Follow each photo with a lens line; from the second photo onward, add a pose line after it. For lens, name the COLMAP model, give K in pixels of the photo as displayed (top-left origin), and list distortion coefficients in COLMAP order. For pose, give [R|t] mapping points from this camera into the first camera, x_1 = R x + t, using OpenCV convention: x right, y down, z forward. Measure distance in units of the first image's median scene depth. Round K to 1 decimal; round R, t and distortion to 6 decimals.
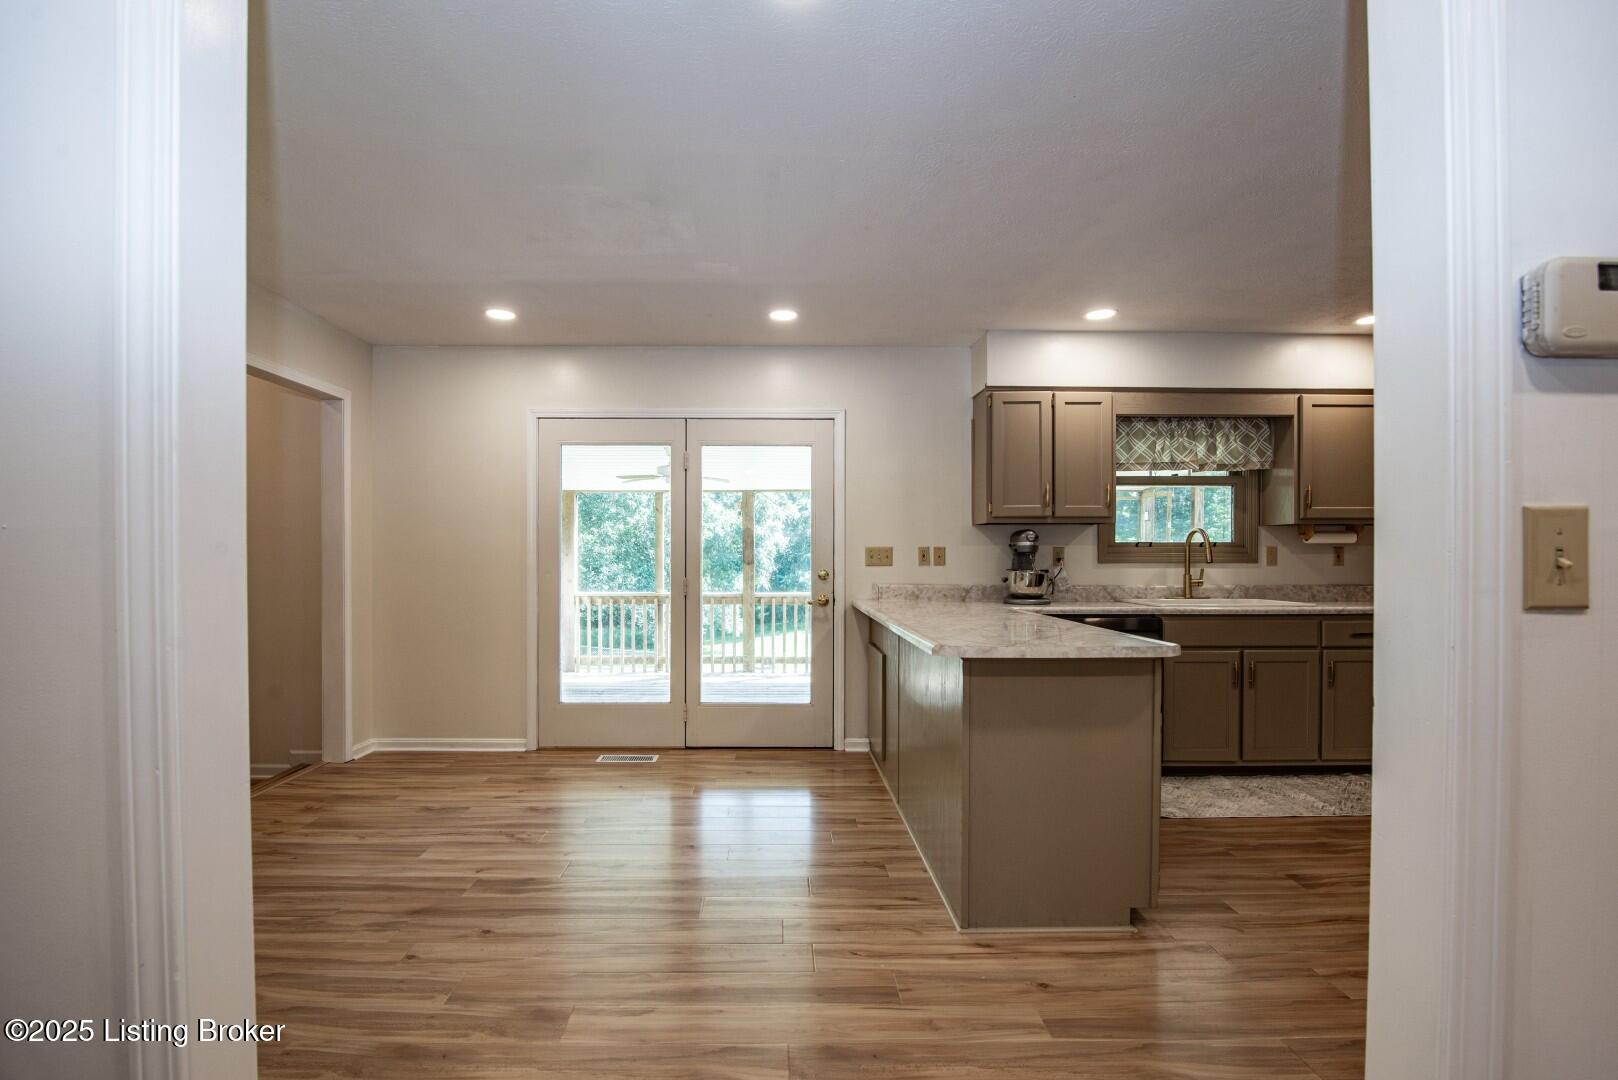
lens RADIAL K [[772.3, 0, 770.7], [0, 772.3, 557.4], [0, 0, 1]] dist [-0.019377, 0.000596]
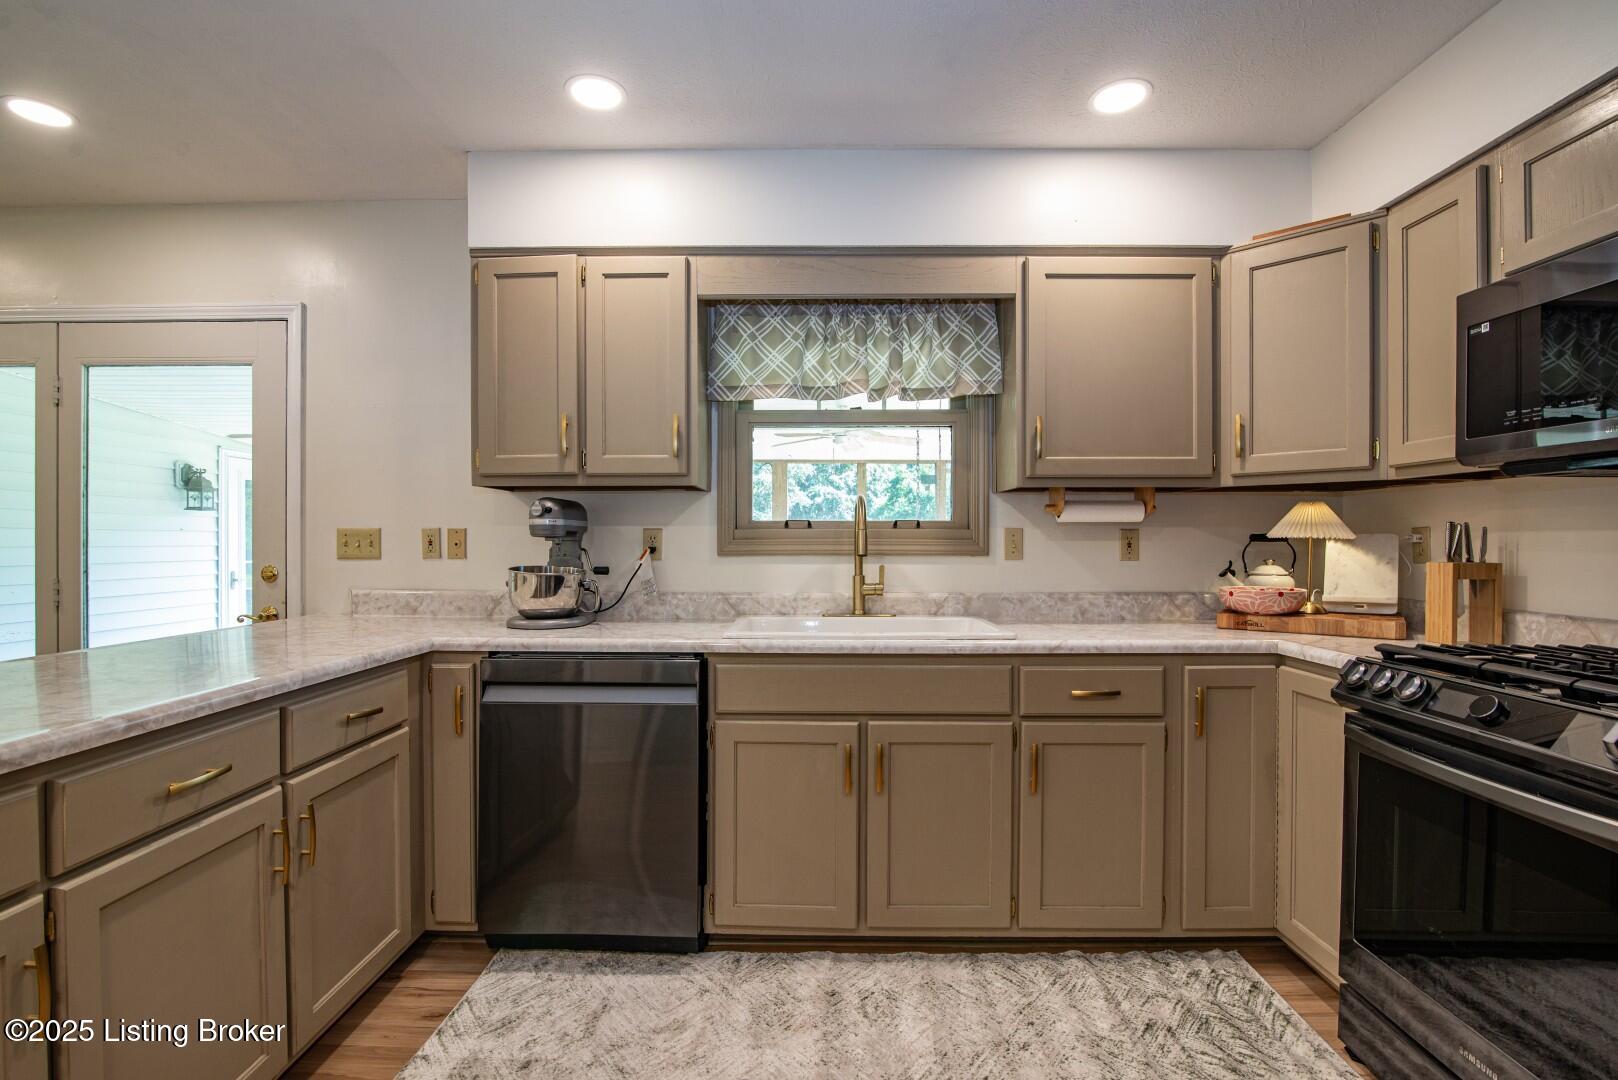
lens RADIAL K [[748.6, 0, 817.3], [0, 748.6, 547.4], [0, 0, 1]] dist [-0.022209, 0.000616]
pose [[0.999836, 0.001057, -0.018100, 0.523001], [-0.001018, 0.999997, 0.002135, -0.000109], [0.018103, -0.002116, 0.999834, 0.426620]]
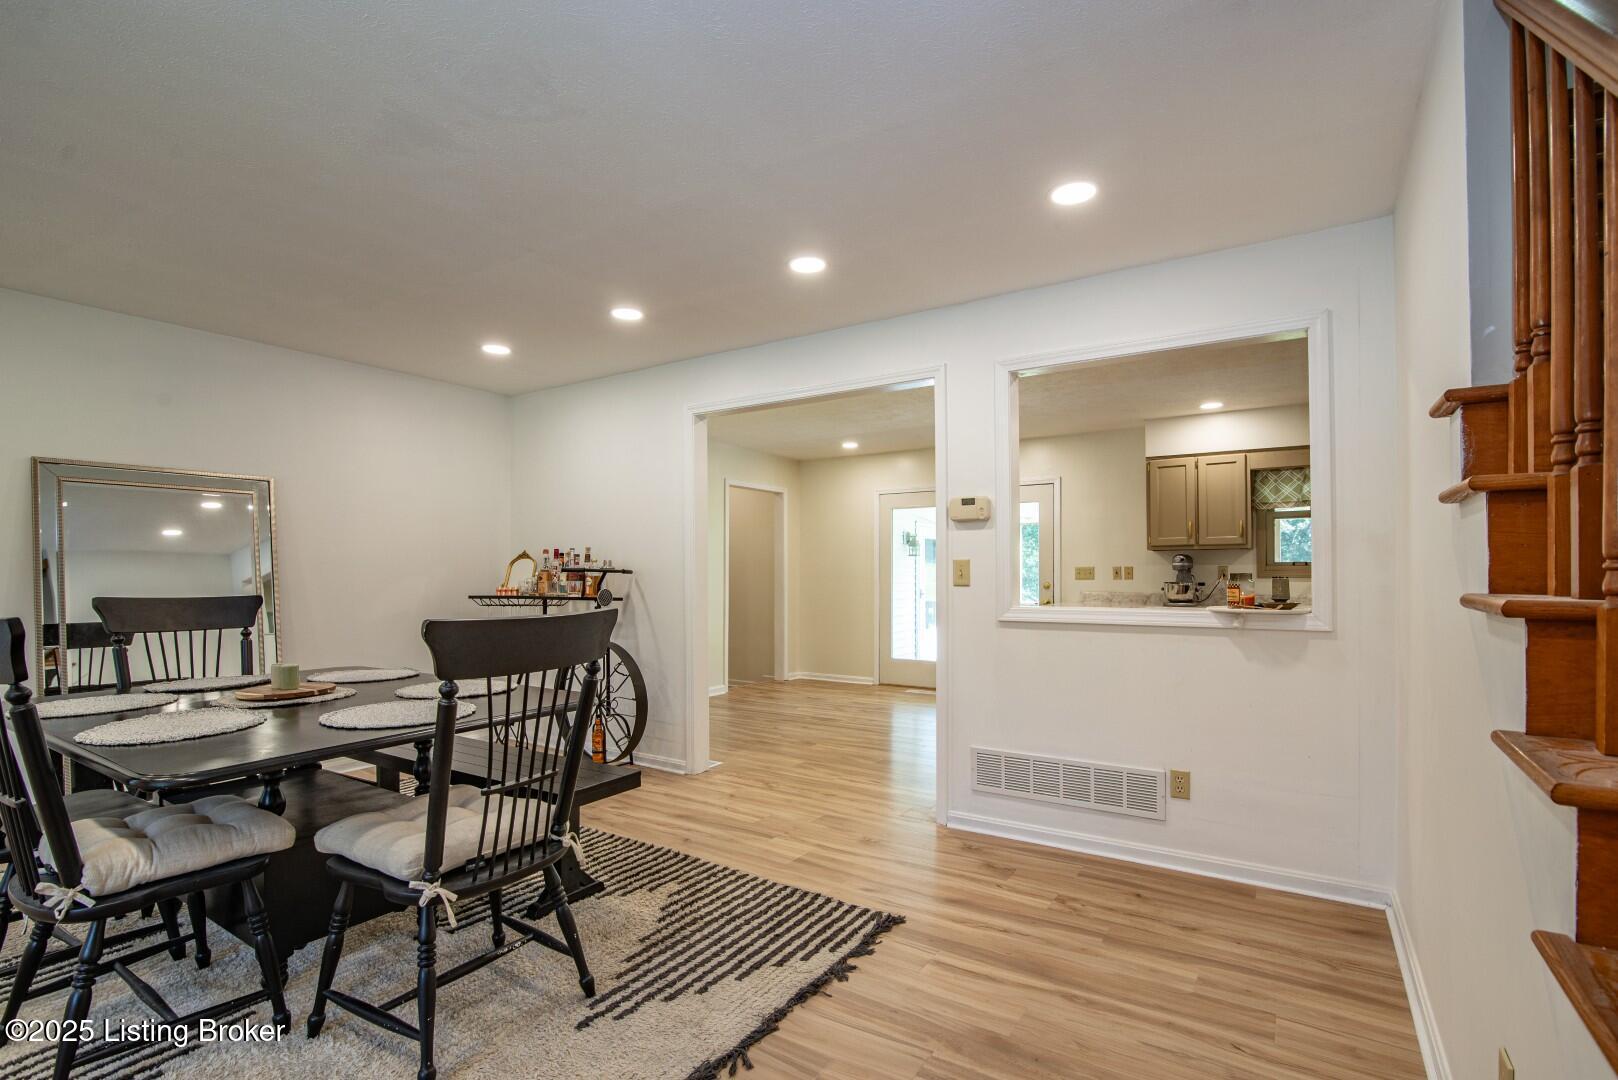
lens RADIAL K [[772.3, 0, 770.7], [0, 772.3, 557.4], [0, 0, 1]] dist [-0.019377, 0.000596]
pose [[0.815380, -0.012149, -0.578798, 0.515642], [-0.001454, 0.999734, -0.023033, 0.003449], [0.578924, 0.019622, 0.815145, -0.572333]]
